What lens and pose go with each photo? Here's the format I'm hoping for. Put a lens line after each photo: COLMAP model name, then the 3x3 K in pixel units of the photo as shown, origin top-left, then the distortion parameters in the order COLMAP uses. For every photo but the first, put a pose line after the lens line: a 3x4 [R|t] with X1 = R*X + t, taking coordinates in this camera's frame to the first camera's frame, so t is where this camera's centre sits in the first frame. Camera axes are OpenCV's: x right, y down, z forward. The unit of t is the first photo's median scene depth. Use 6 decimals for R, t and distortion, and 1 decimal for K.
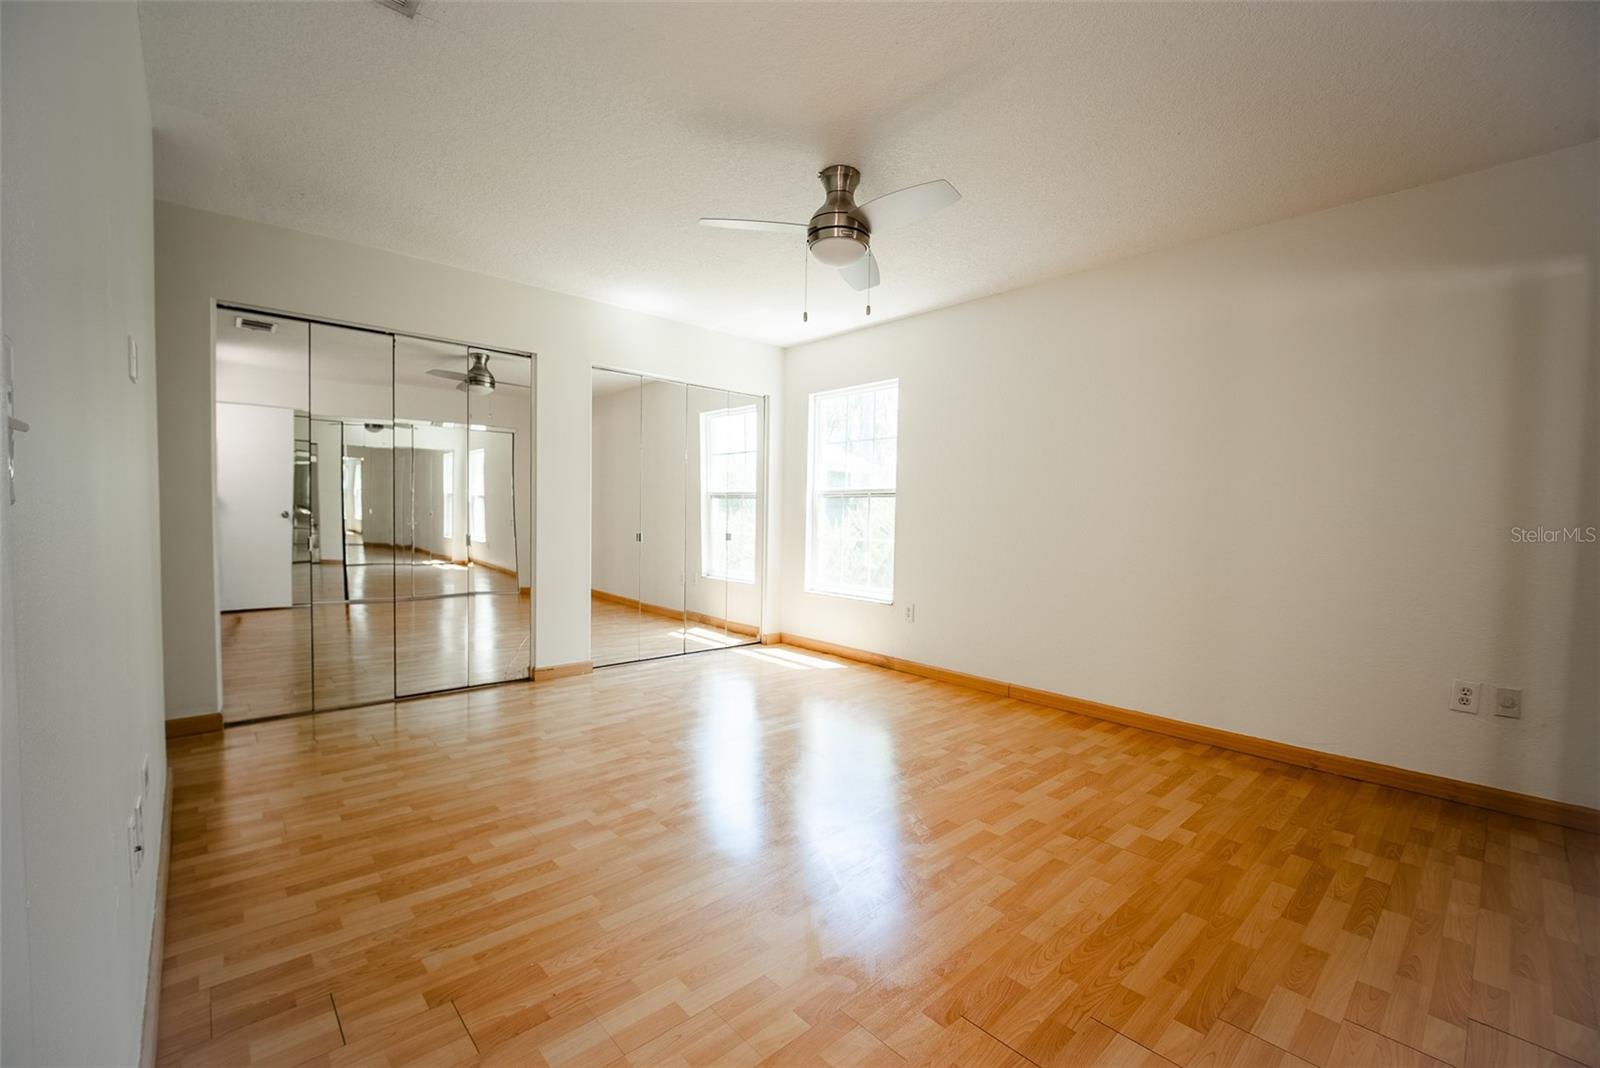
lens RADIAL K [[666.5, 0, 807.9], [0, 666.5, 540.2], [0, 0, 1]] dist [-0.022151, -0.000314]
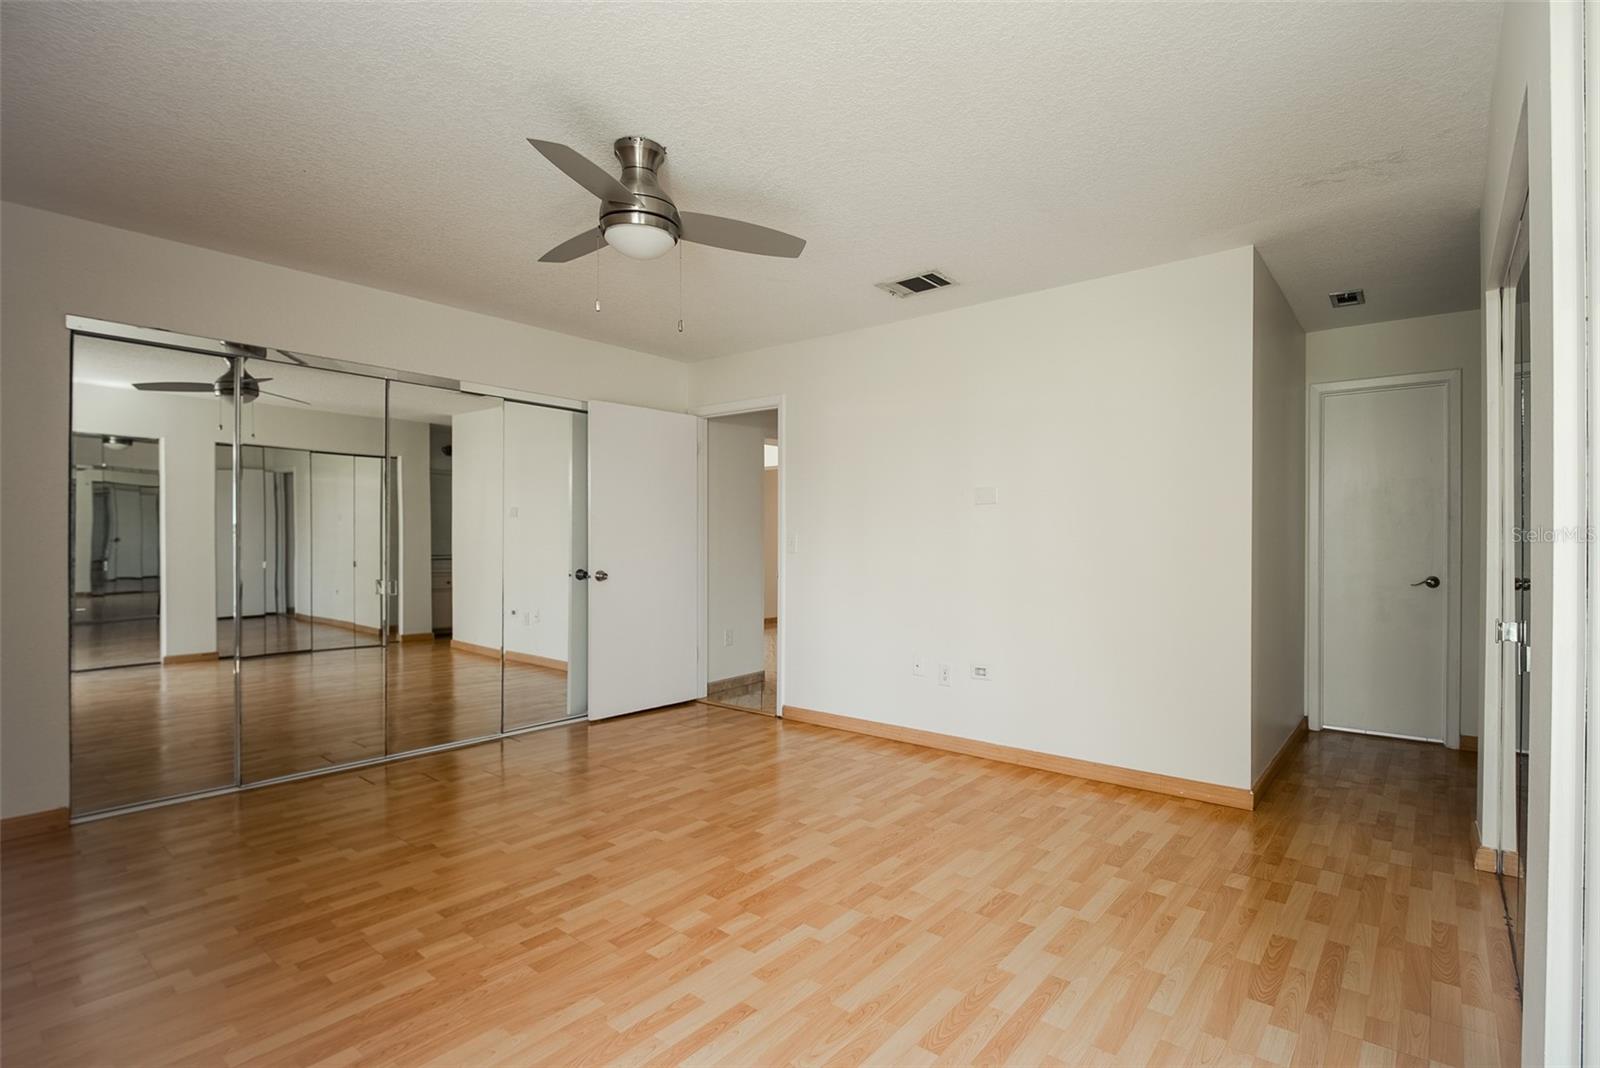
lens RADIAL K [[666.5, 0, 807.9], [0, 666.5, 540.2], [0, 0, 1]] dist [-0.022151, -0.000314]
pose [[-0.993272, -0.016799, -0.114581, -0.071932], [-0.021337, 0.999031, 0.038496, -0.094345], [0.113824, 0.040682, -0.992668, 1.771198]]
